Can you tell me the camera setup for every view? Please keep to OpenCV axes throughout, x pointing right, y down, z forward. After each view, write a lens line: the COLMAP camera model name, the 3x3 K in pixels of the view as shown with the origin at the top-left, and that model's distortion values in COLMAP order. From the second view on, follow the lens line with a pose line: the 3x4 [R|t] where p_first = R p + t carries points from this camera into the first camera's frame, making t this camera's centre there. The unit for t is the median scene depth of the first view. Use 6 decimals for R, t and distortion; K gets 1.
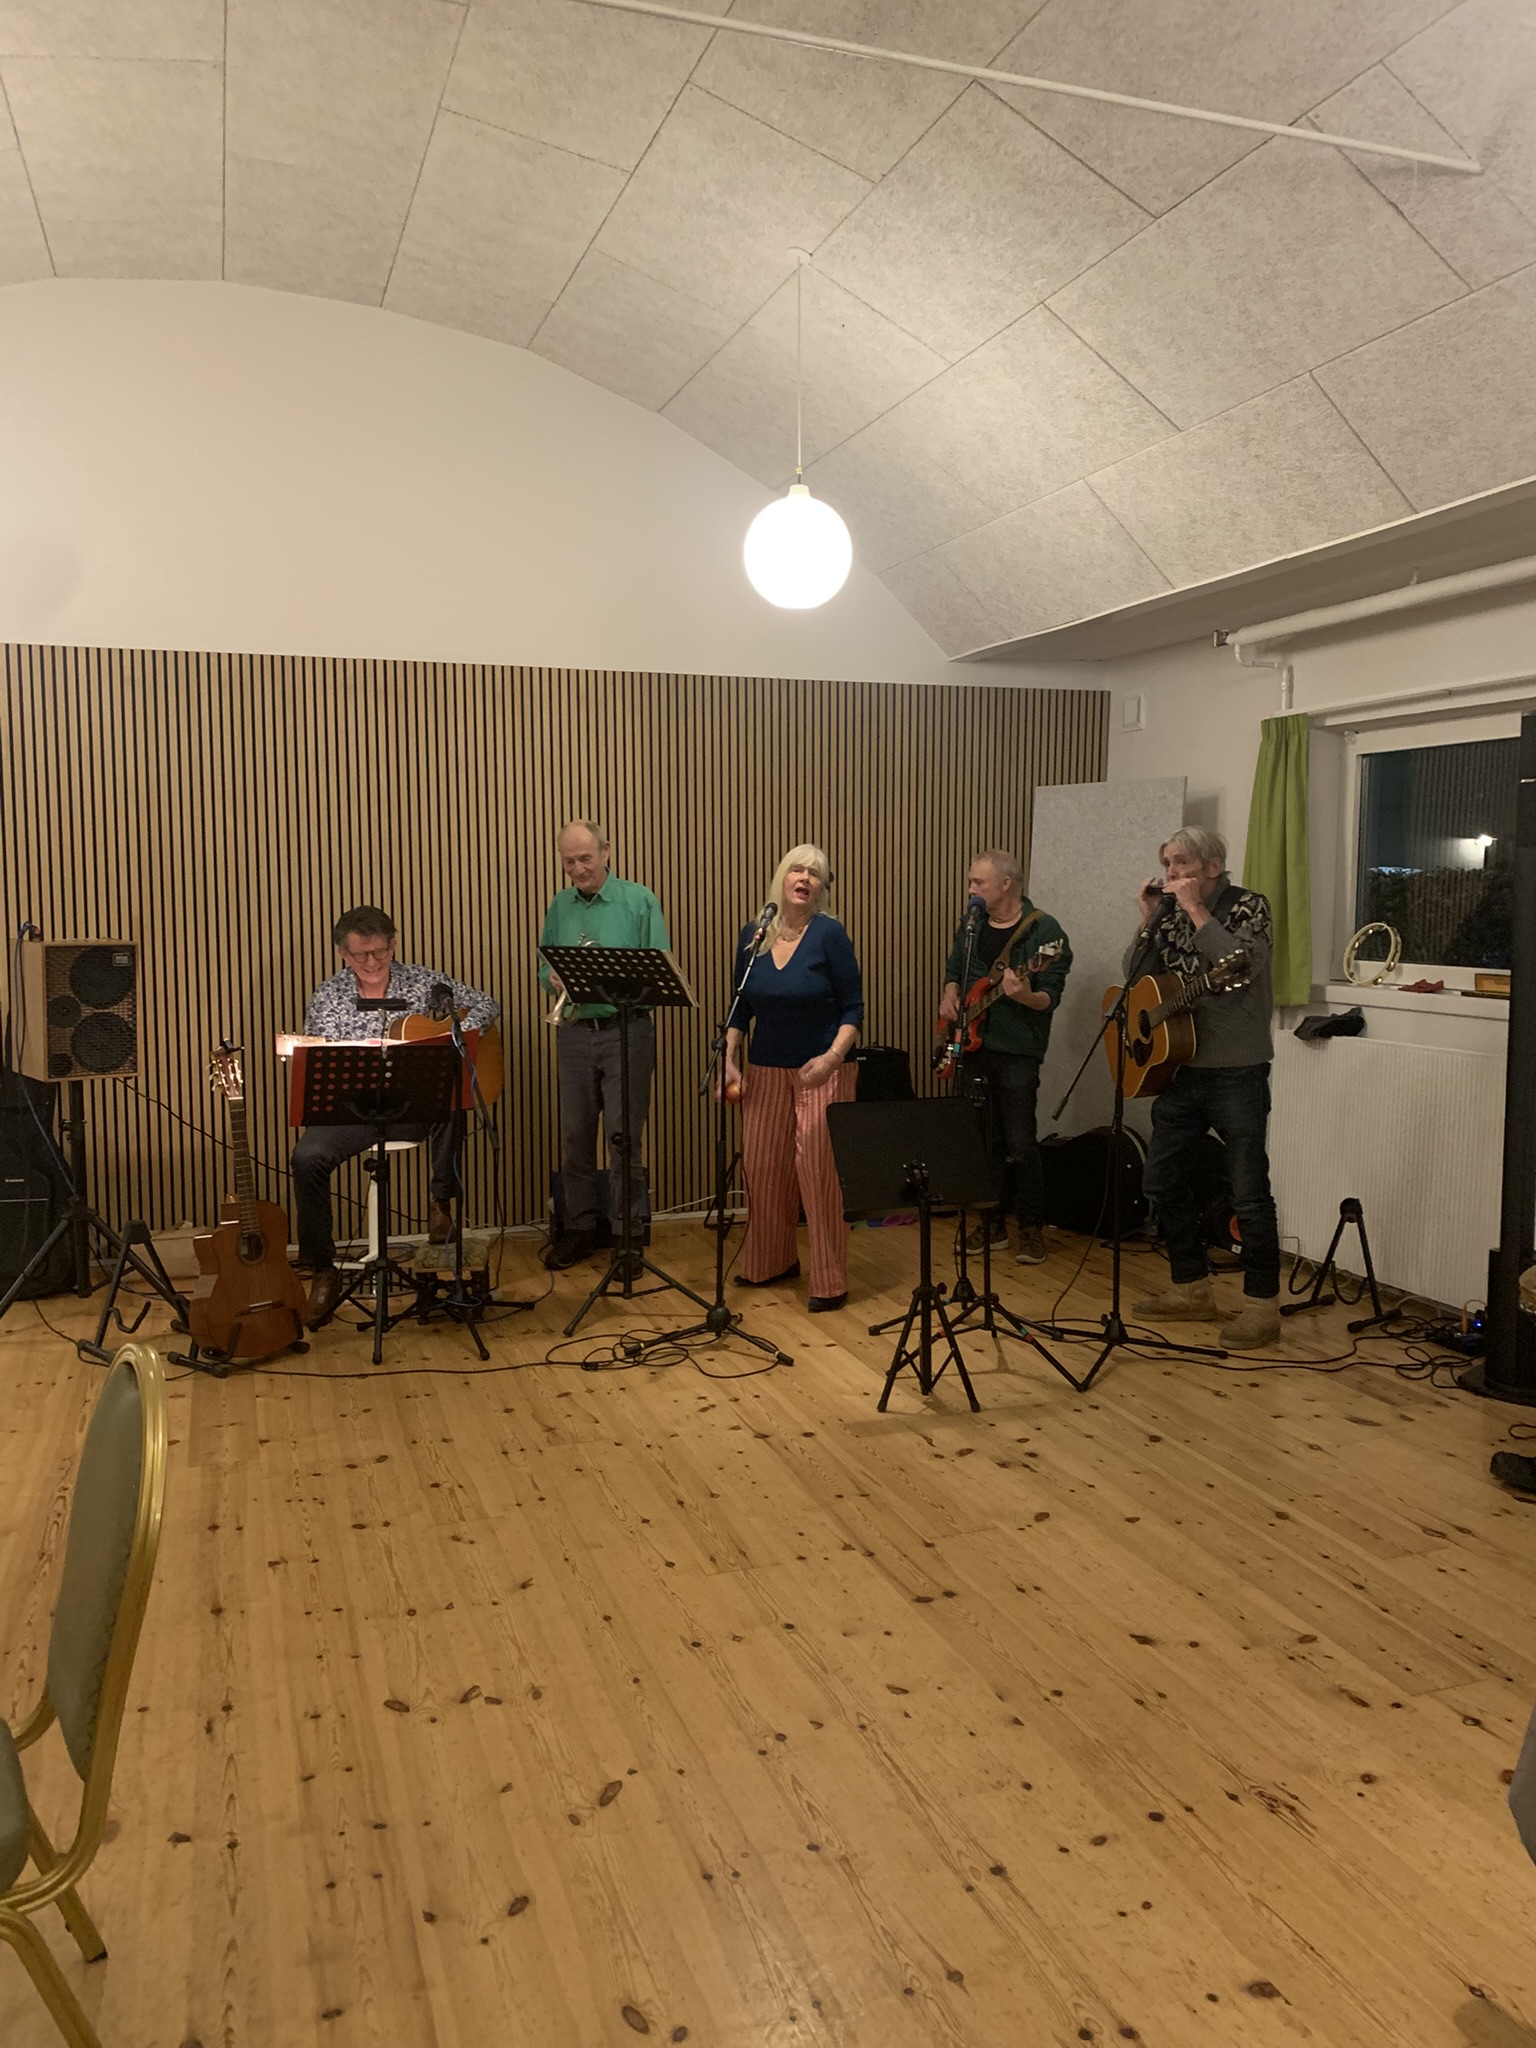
lens RADIAL K [[1539.7, 0, 767.4], [0, 1539.7, 1011.0], [0, 0, 1]] dist [0.091675, -0.195855]
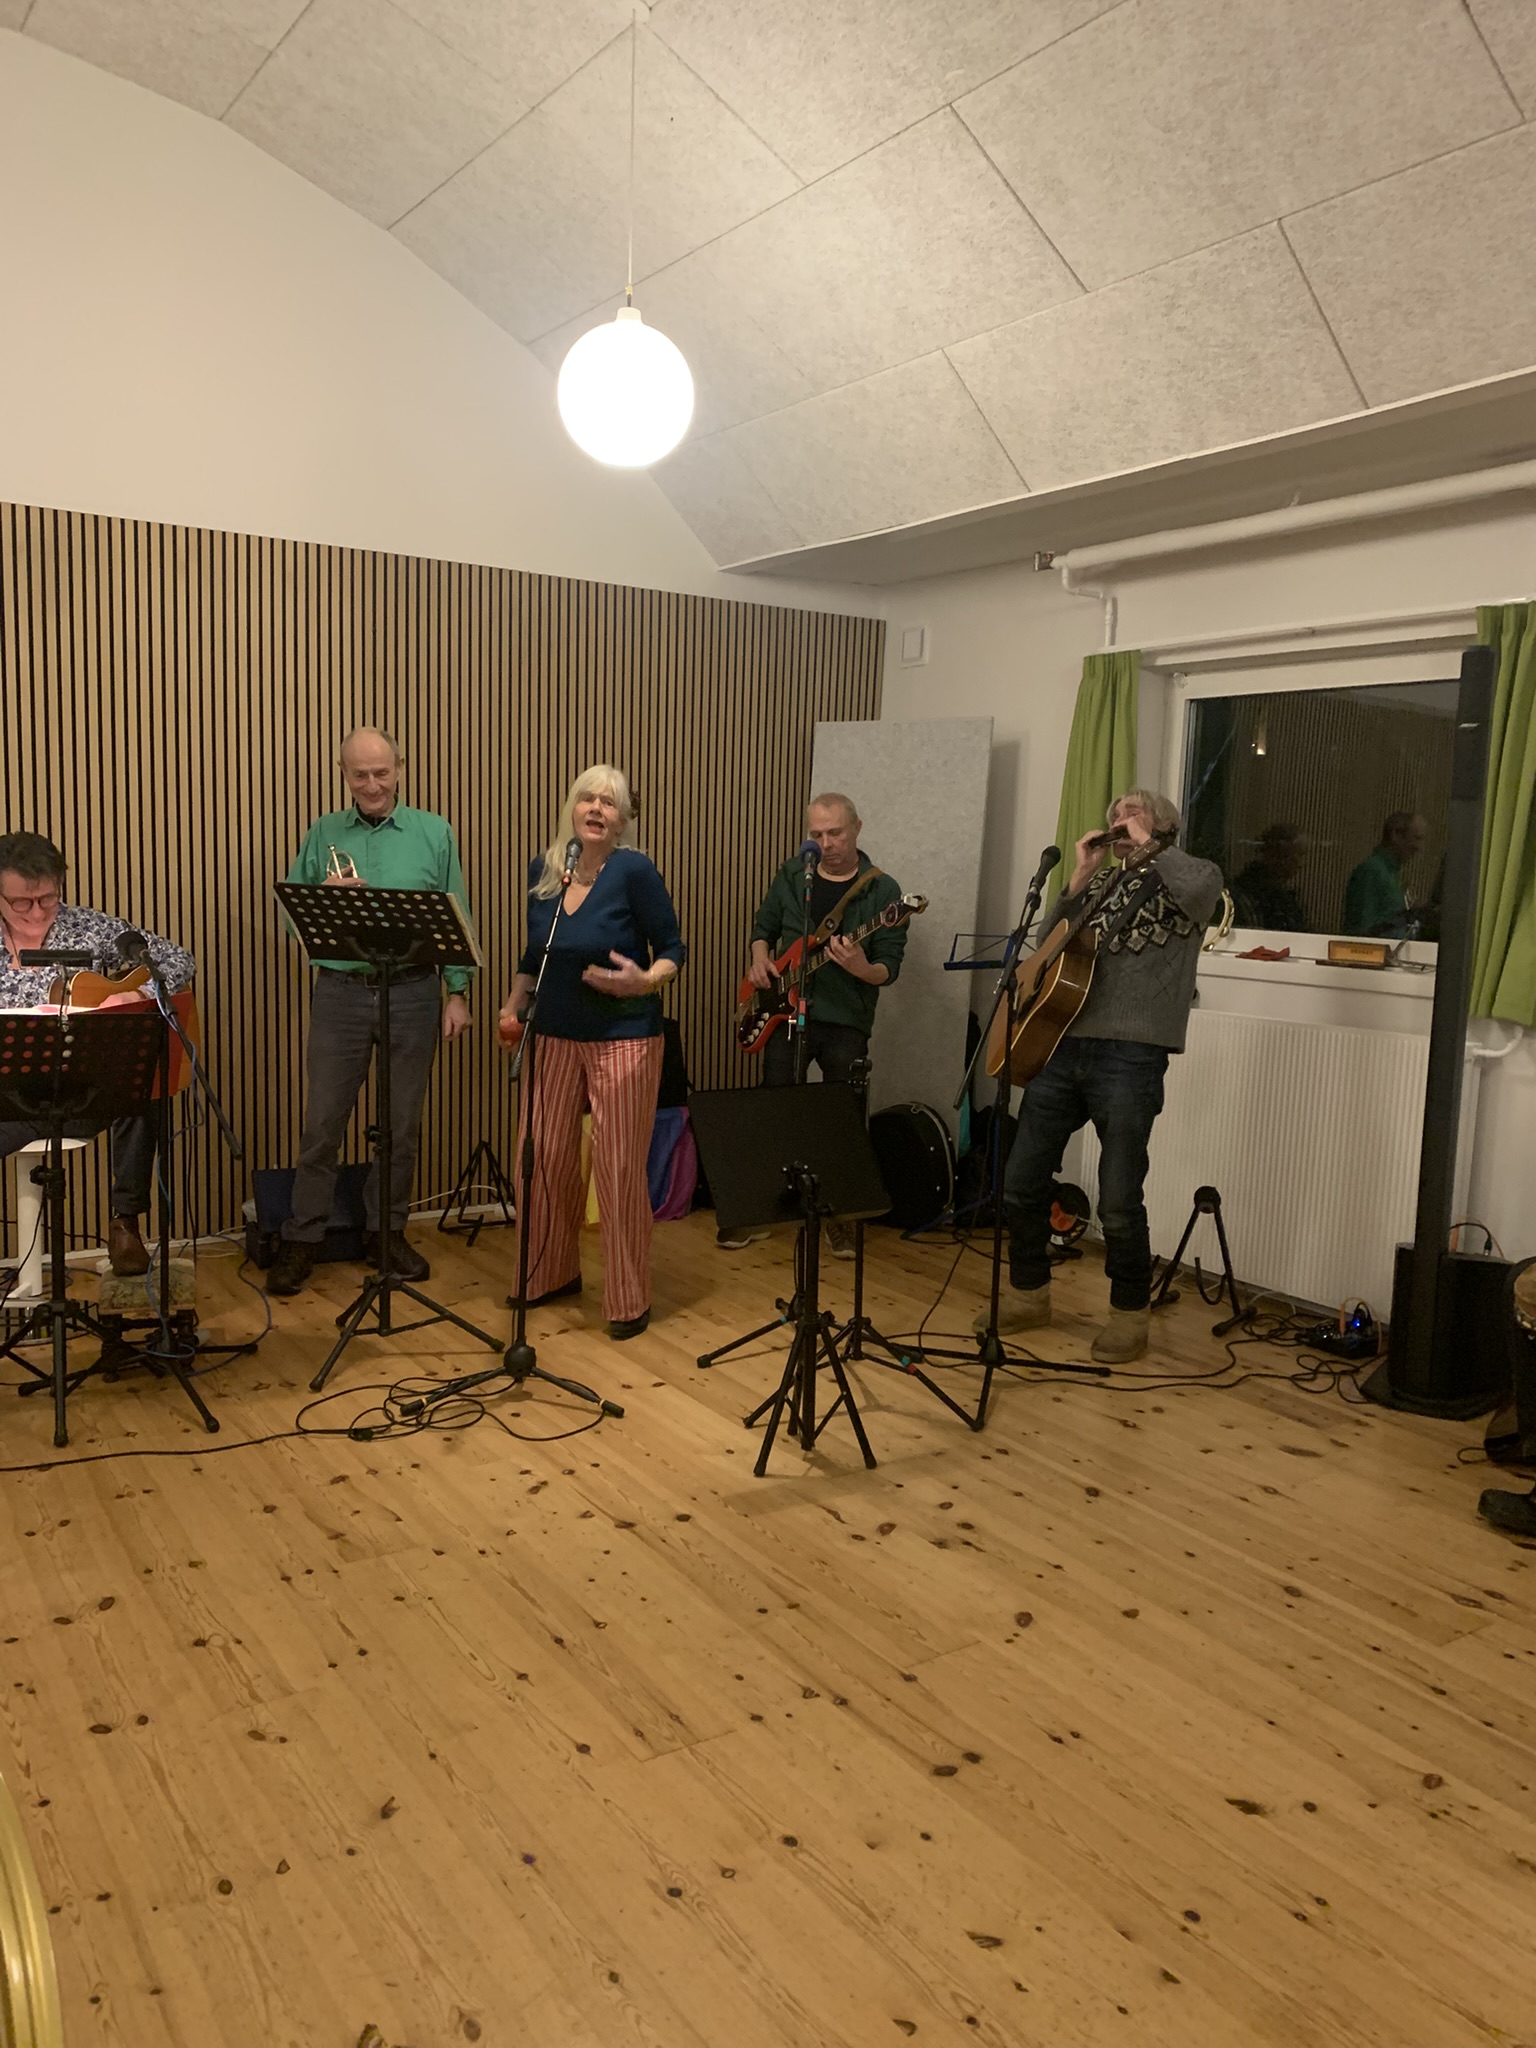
lens RADIAL K [[1568.5, 0, 768.0], [0, 1568.5, 1024.0], [0, 0, 1]] dist [0.009822, 0.006447]
pose [[0.969009, 0.003419, 0.247003, -0.114108], [-0.011959, 0.999381, 0.033084, -0.001700], [-0.246737, -0.035013, 0.968450, 0.205840]]
